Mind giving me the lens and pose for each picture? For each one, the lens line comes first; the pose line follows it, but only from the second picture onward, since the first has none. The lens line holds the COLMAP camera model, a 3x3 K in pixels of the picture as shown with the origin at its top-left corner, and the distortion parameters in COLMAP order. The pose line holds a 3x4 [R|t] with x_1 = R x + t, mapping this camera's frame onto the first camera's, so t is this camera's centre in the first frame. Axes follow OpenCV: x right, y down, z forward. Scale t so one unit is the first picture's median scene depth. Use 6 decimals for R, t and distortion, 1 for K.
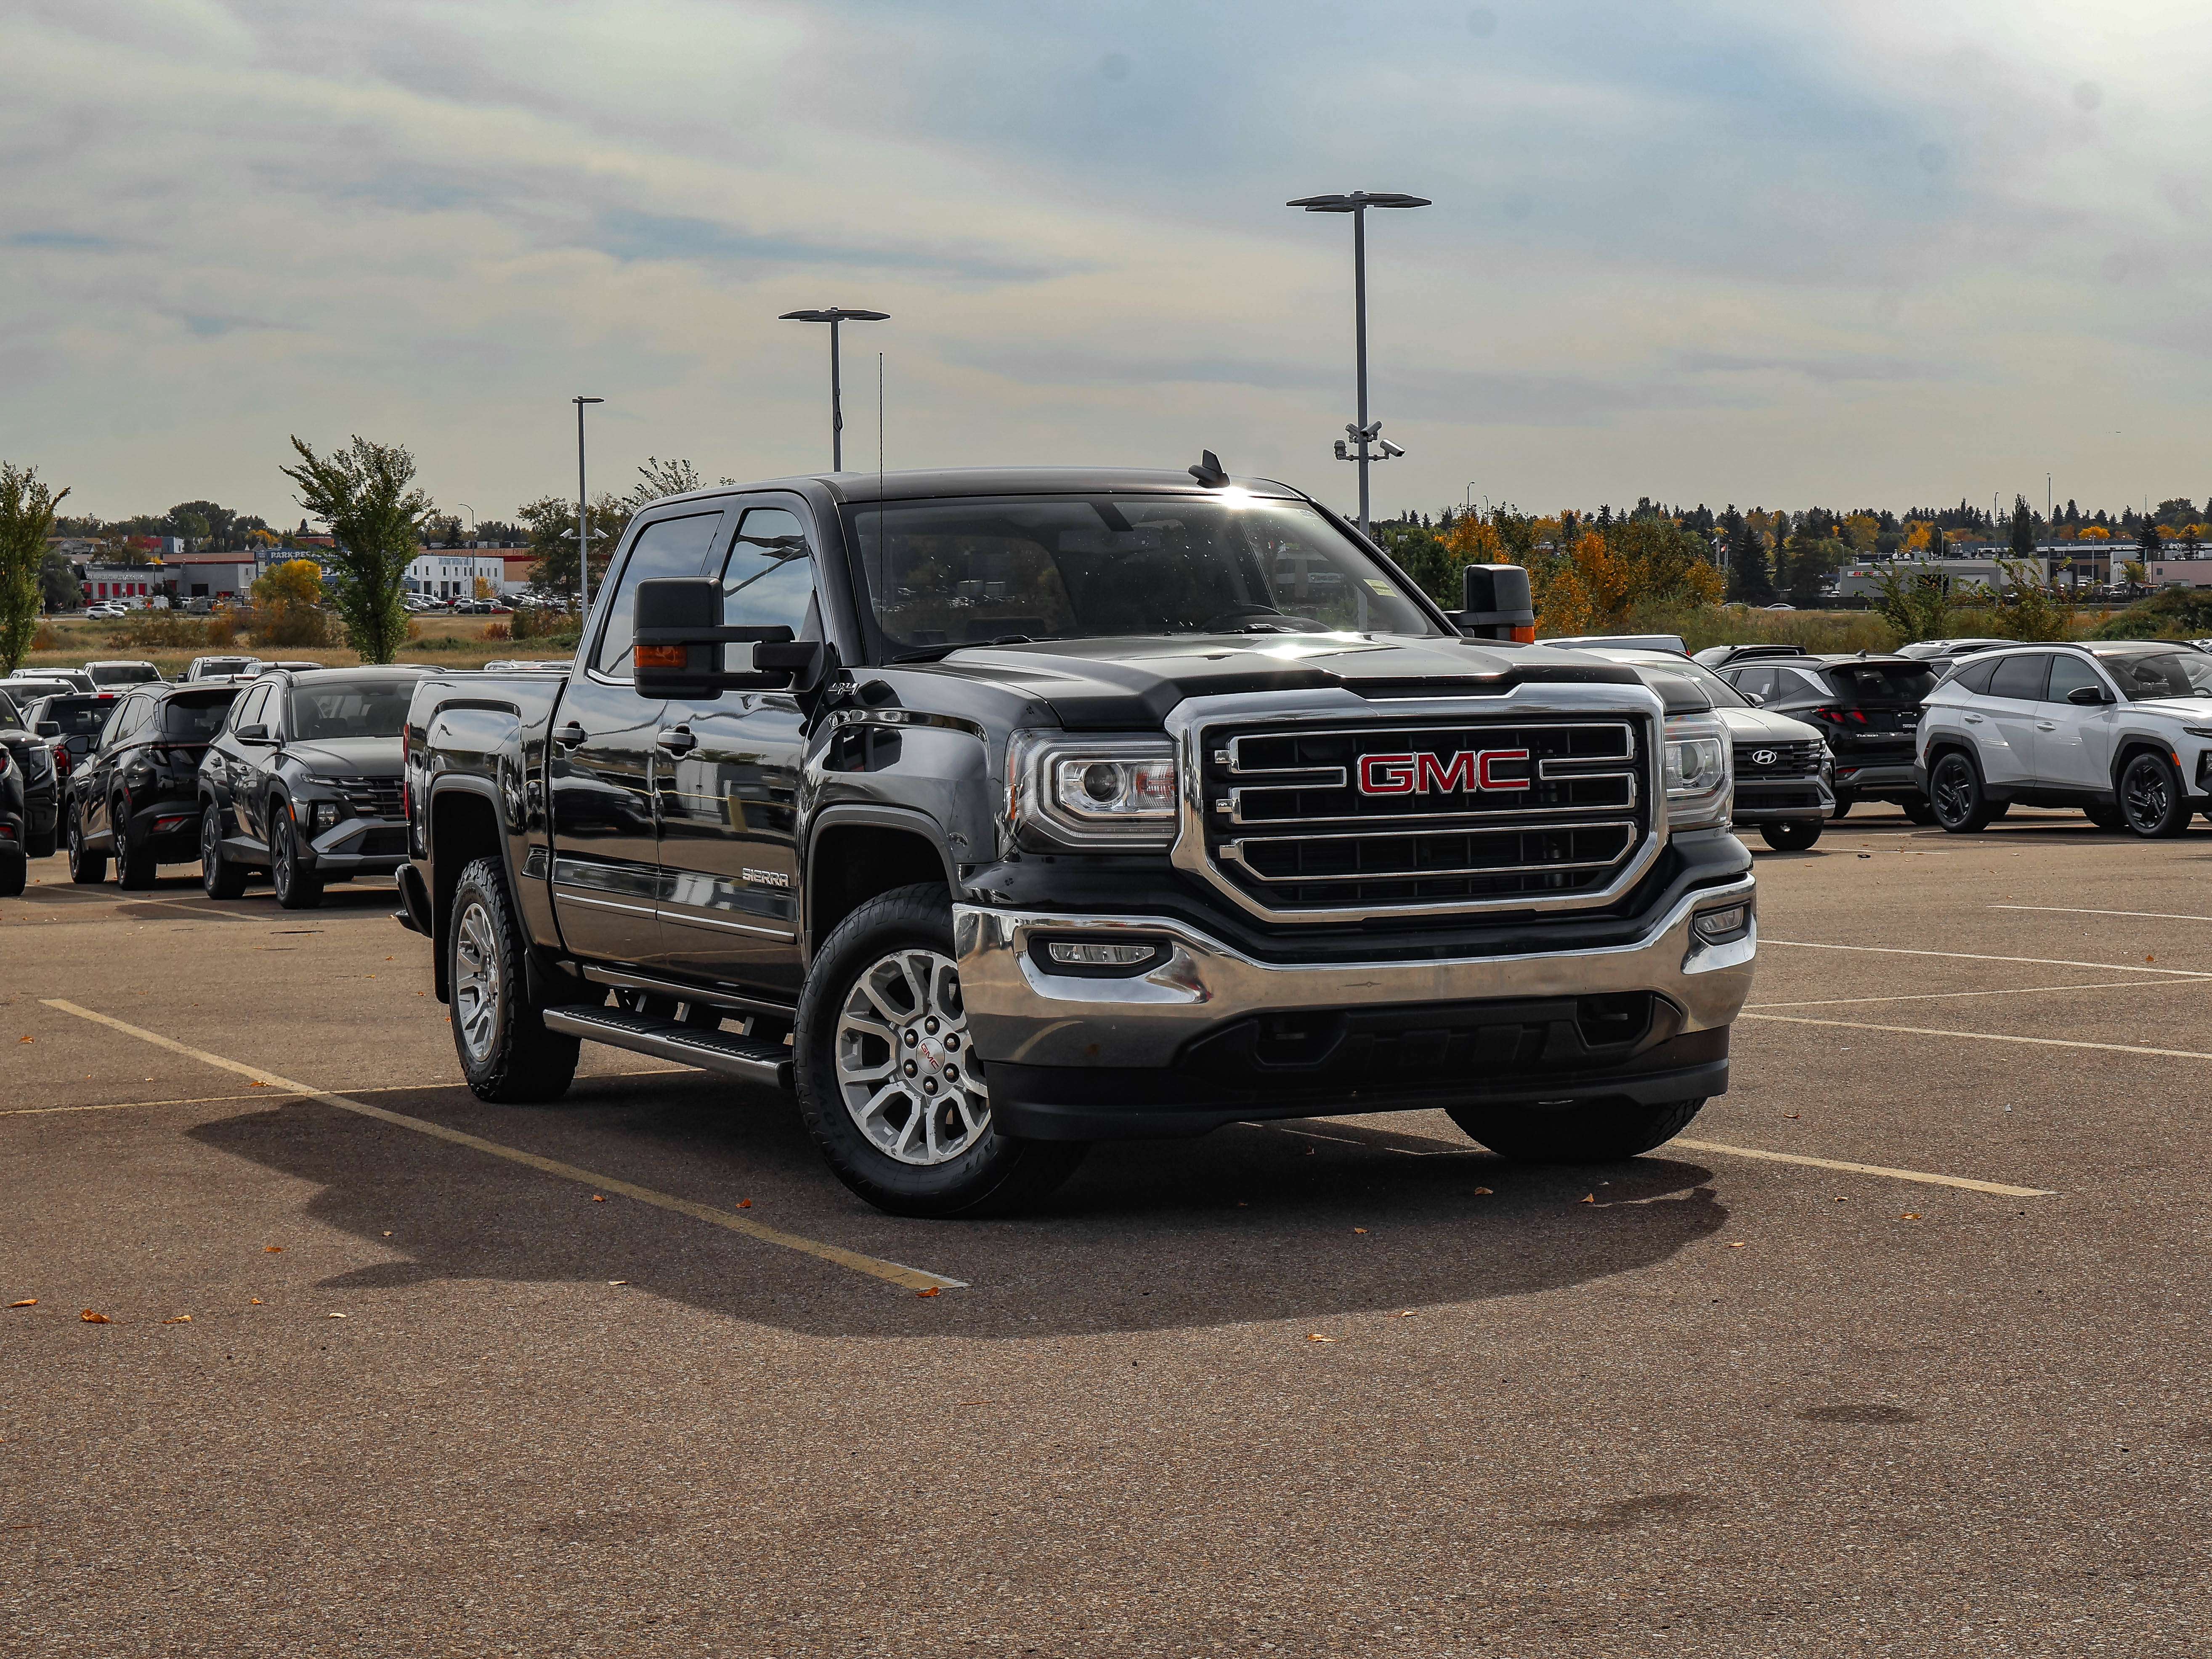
lens RADIAL K [[4480.7, 0, 1114.6], [0, 4480.7, 834.1], [0, 0, 1]] dist [-0.043878, 0.000000]
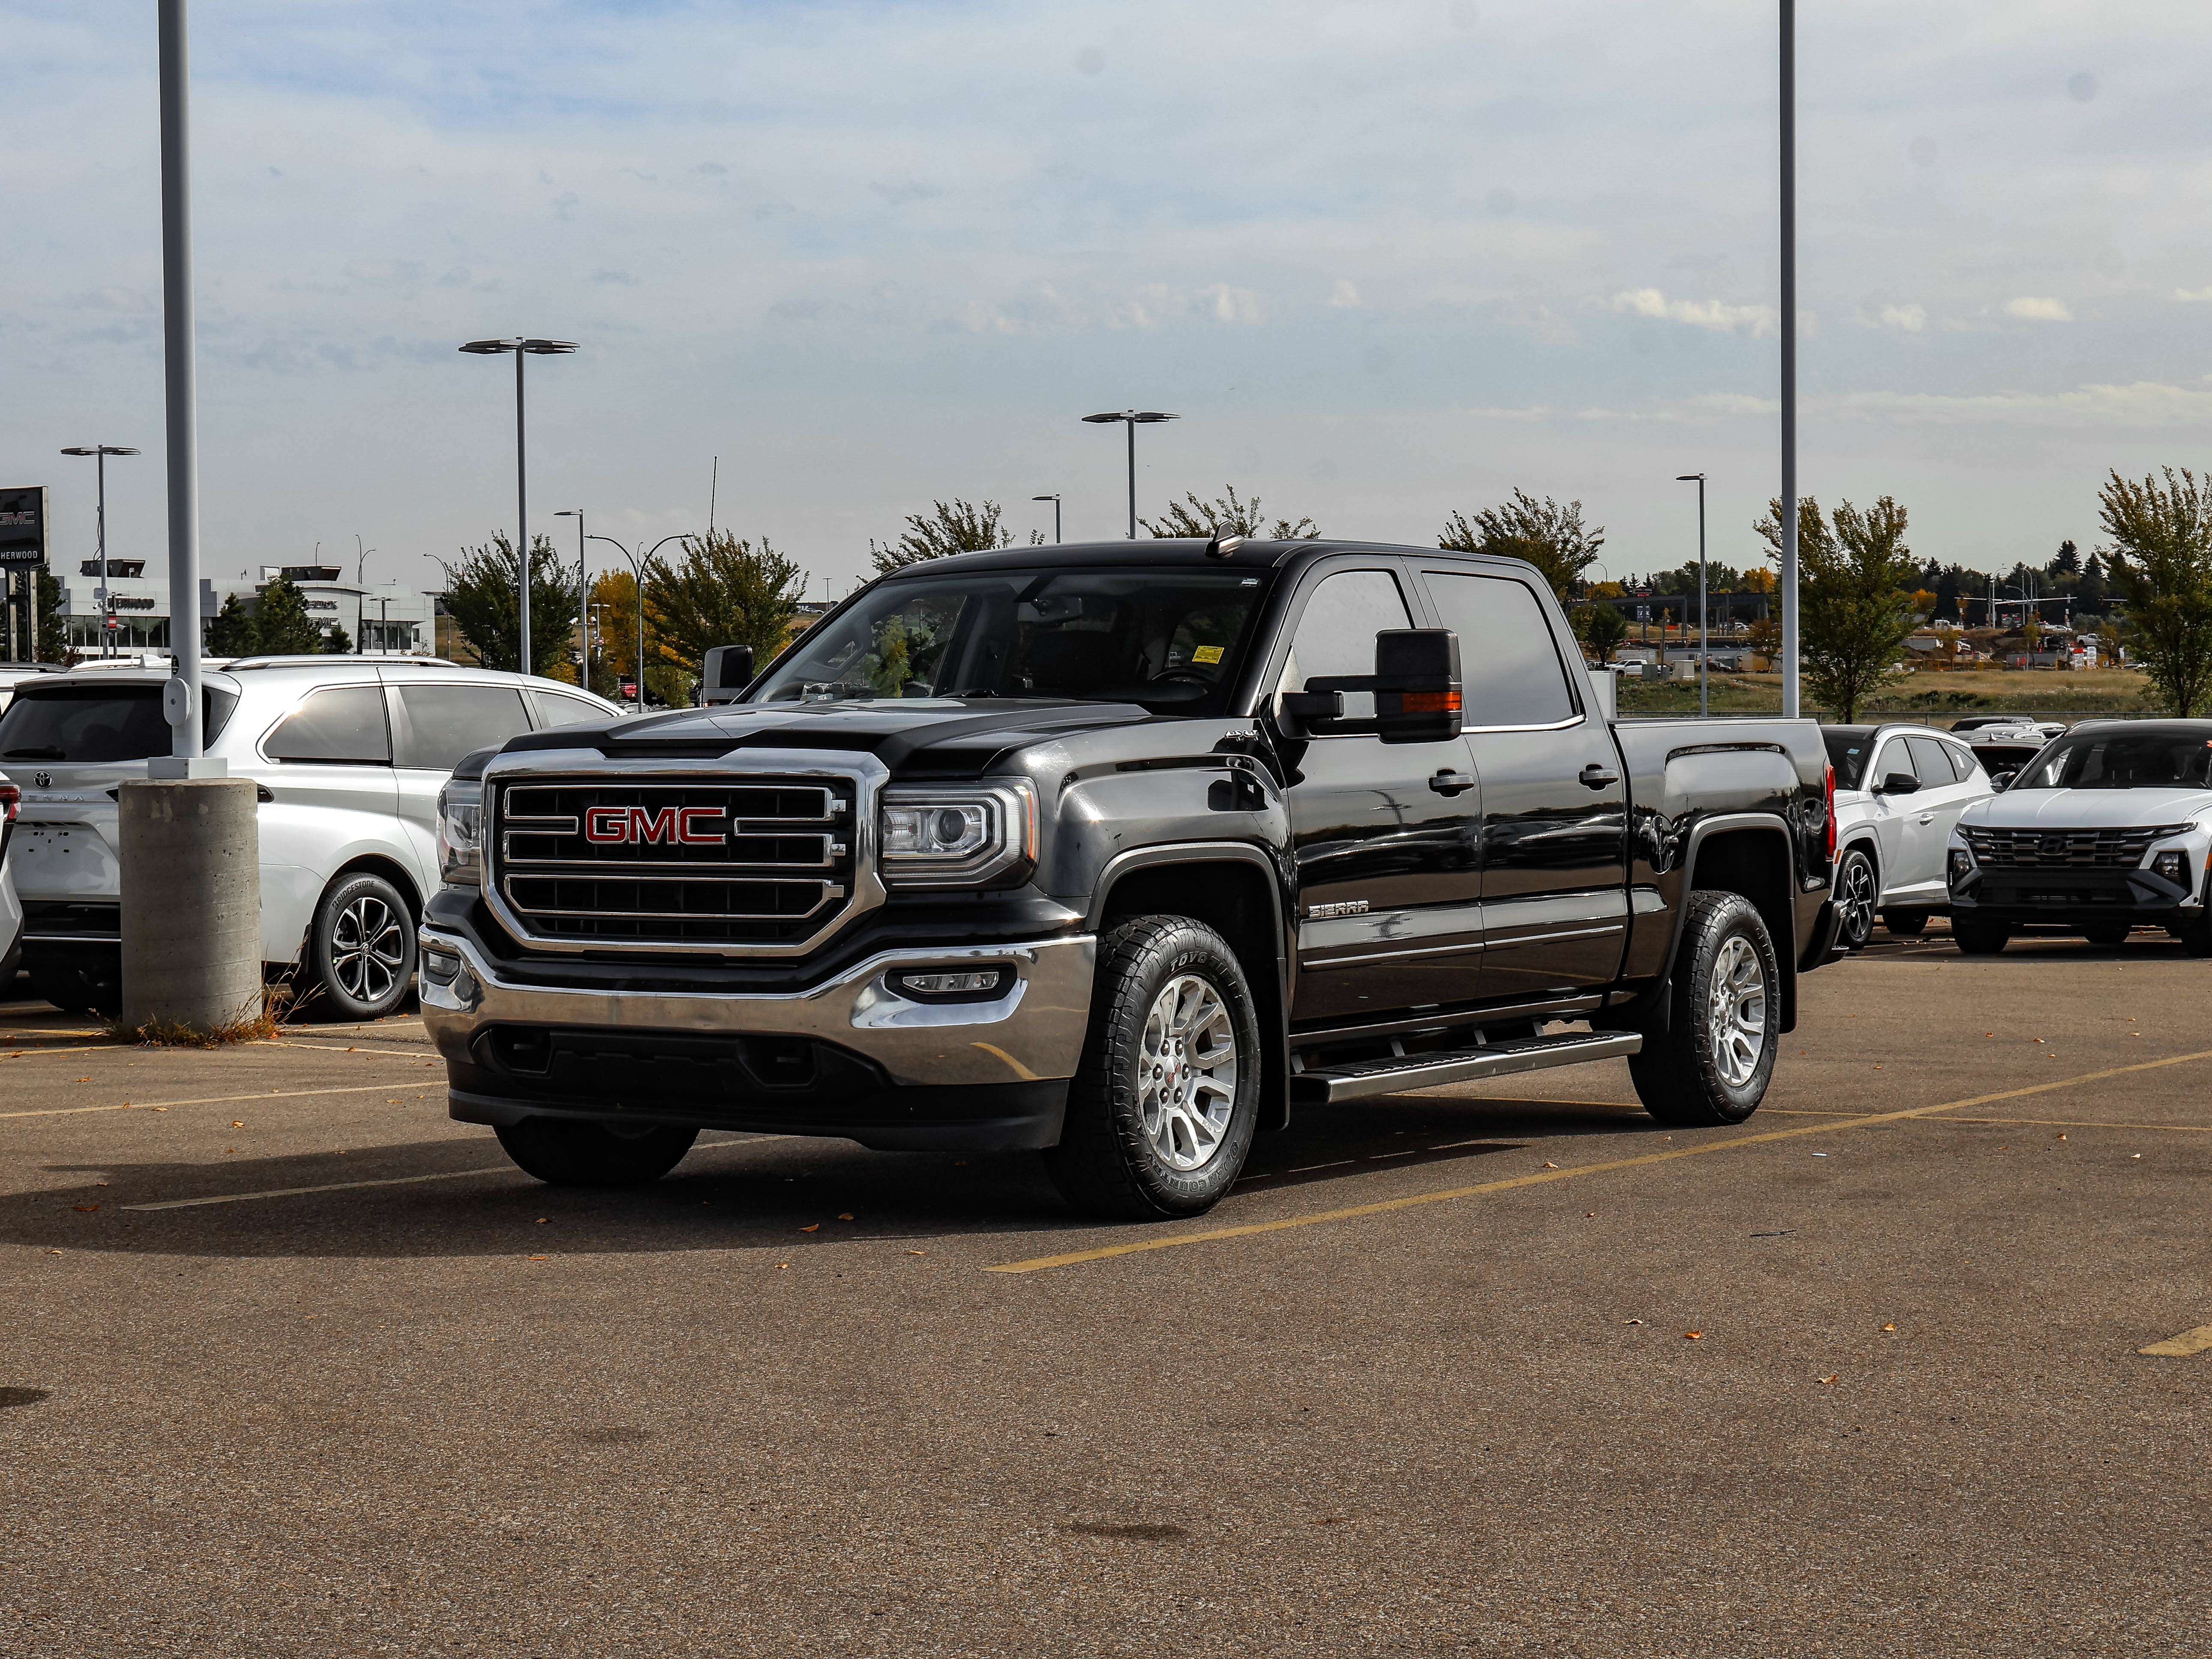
lens RADIAL K [[4480.5, 0, 1104.9], [0, 4480.5, 827.5], [0, 0, 1]] dist [-0.043878, 0.000000]
pose [[0.577202, 0.042571, -0.815491, 1.057230], [-0.039527, 0.998926, 0.024170, -0.045084], [0.815644, 0.018283, 0.578265, 0.446953]]
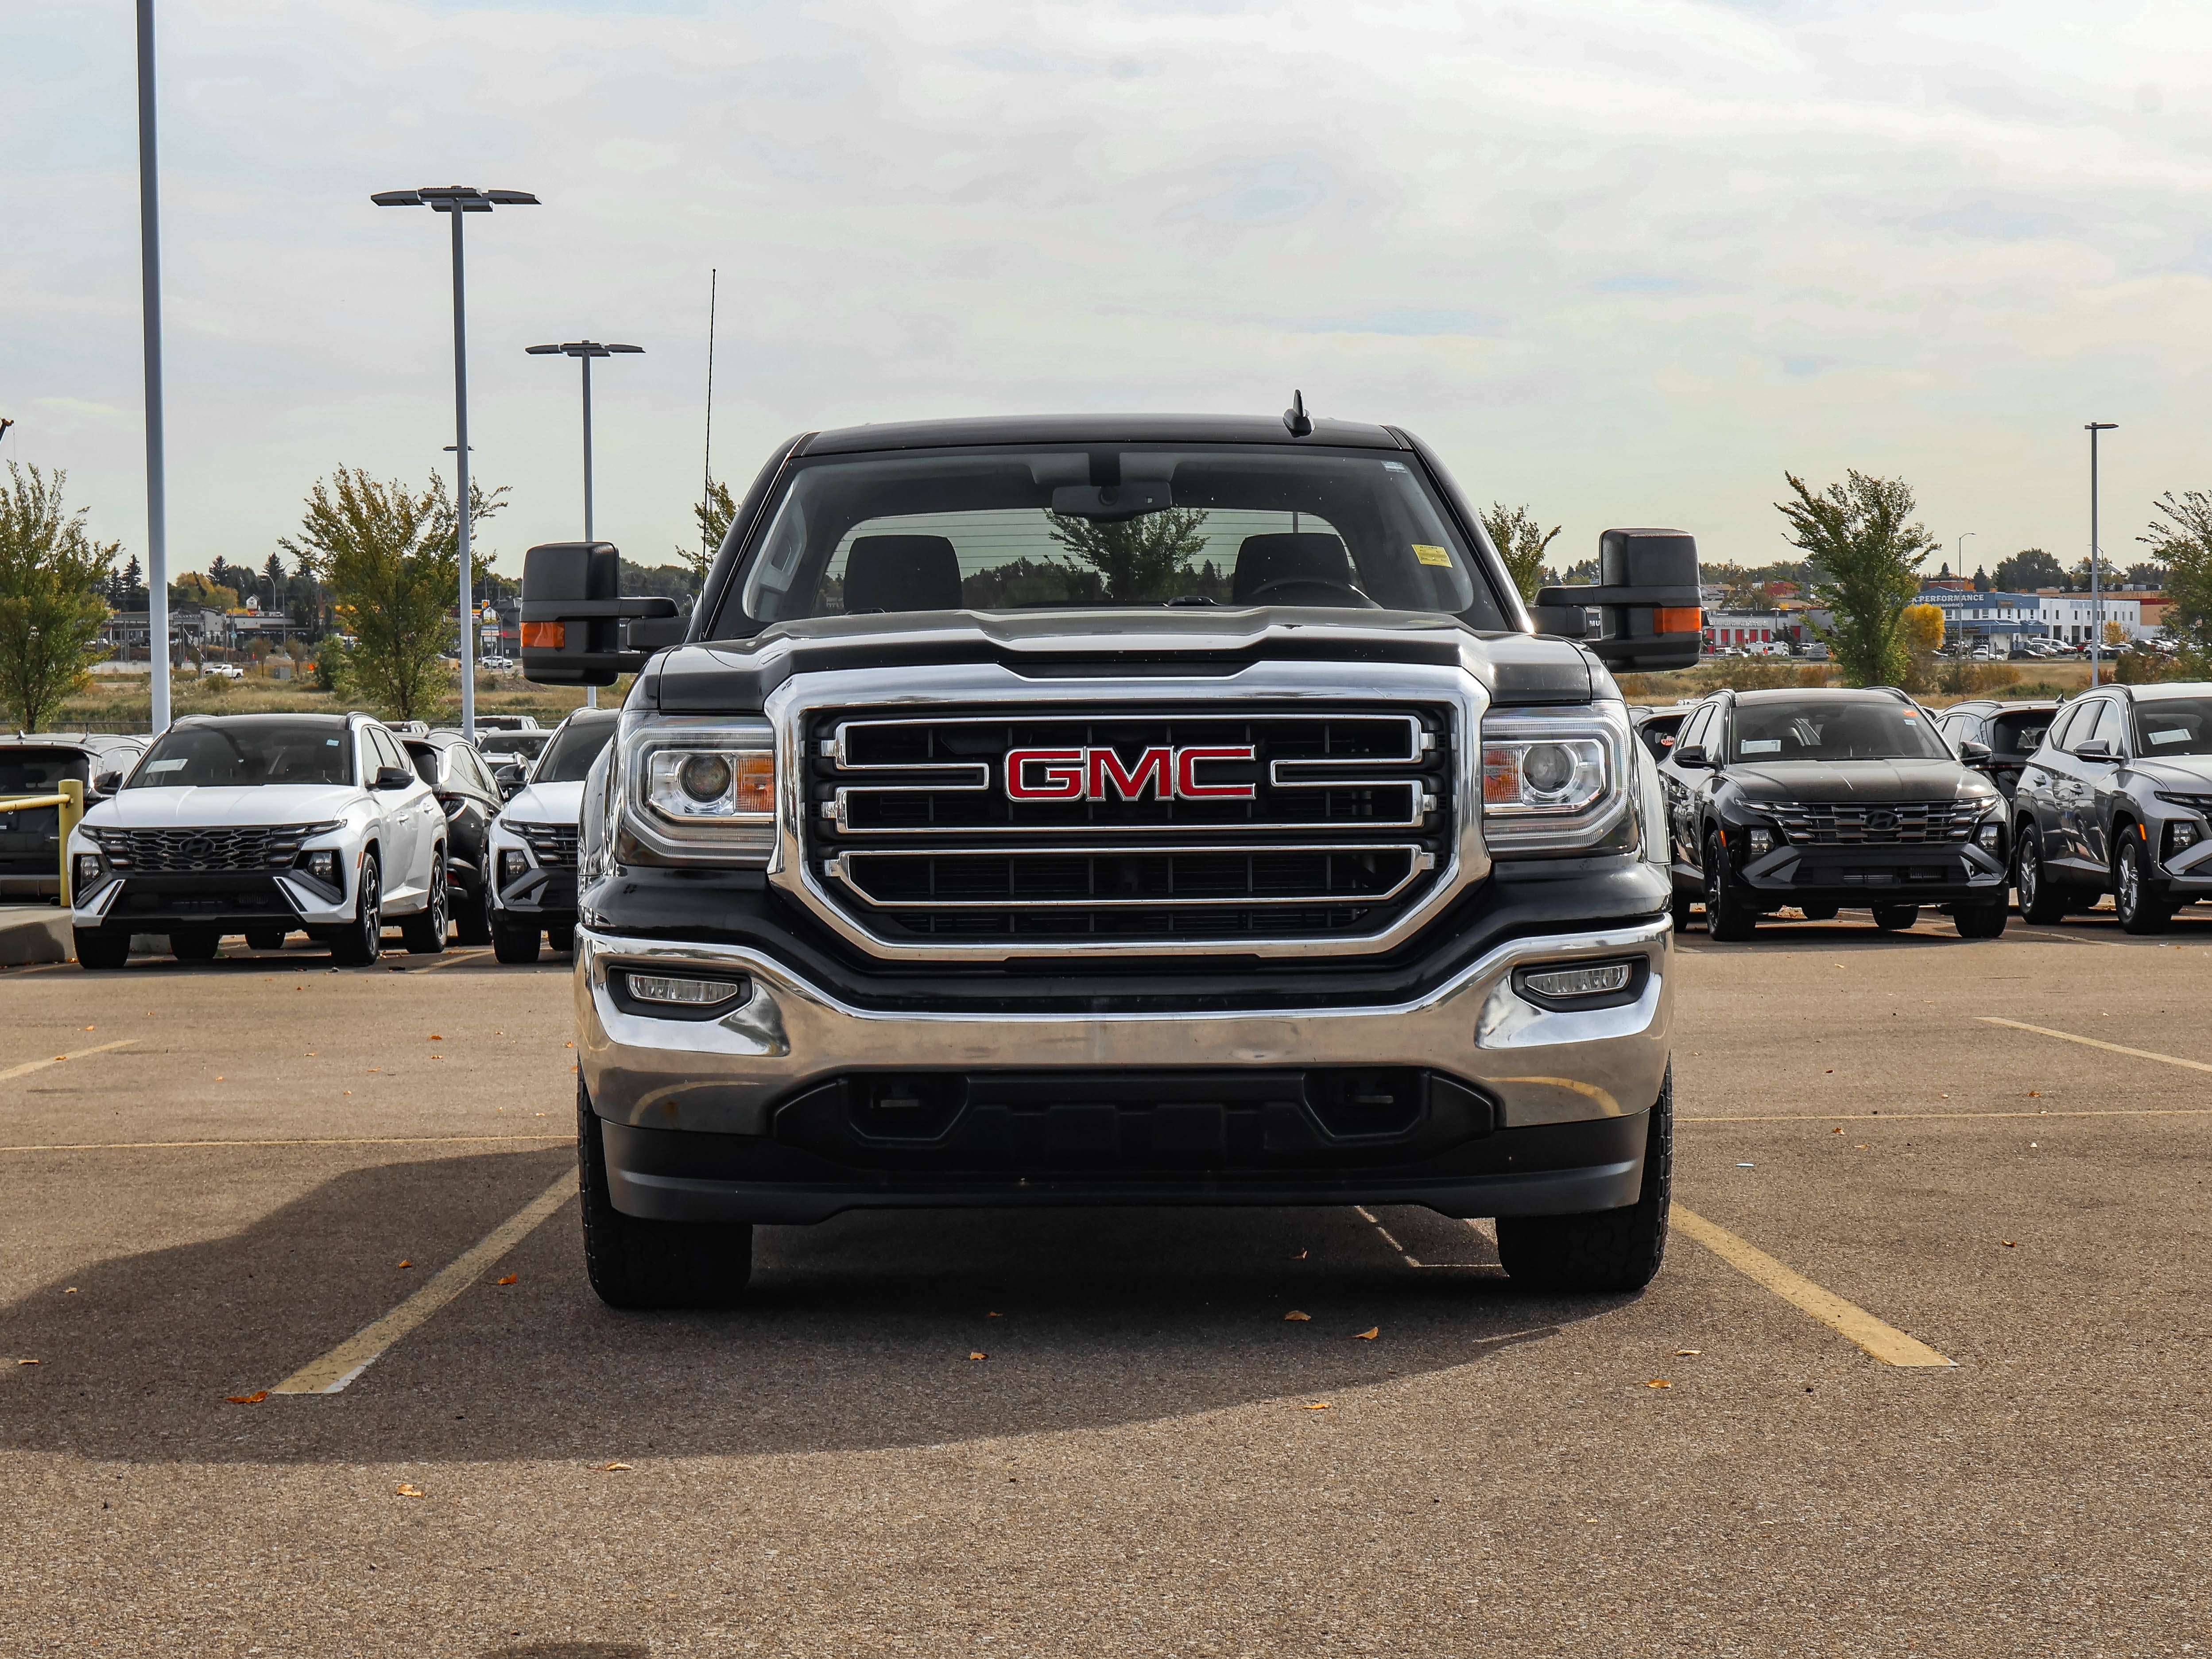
lens RADIAL K [[4481.0, 0, 1094.5], [0, 4481.0, 826.8], [0, 0, 1]] dist [-0.043878, 0.000000]
pose [[0.937054, 0.023955, -0.348363, 0.341095], [-0.026742, 0.999637, -0.003192, -0.002052], [0.348160, 0.012307, 0.937354, 0.268876]]
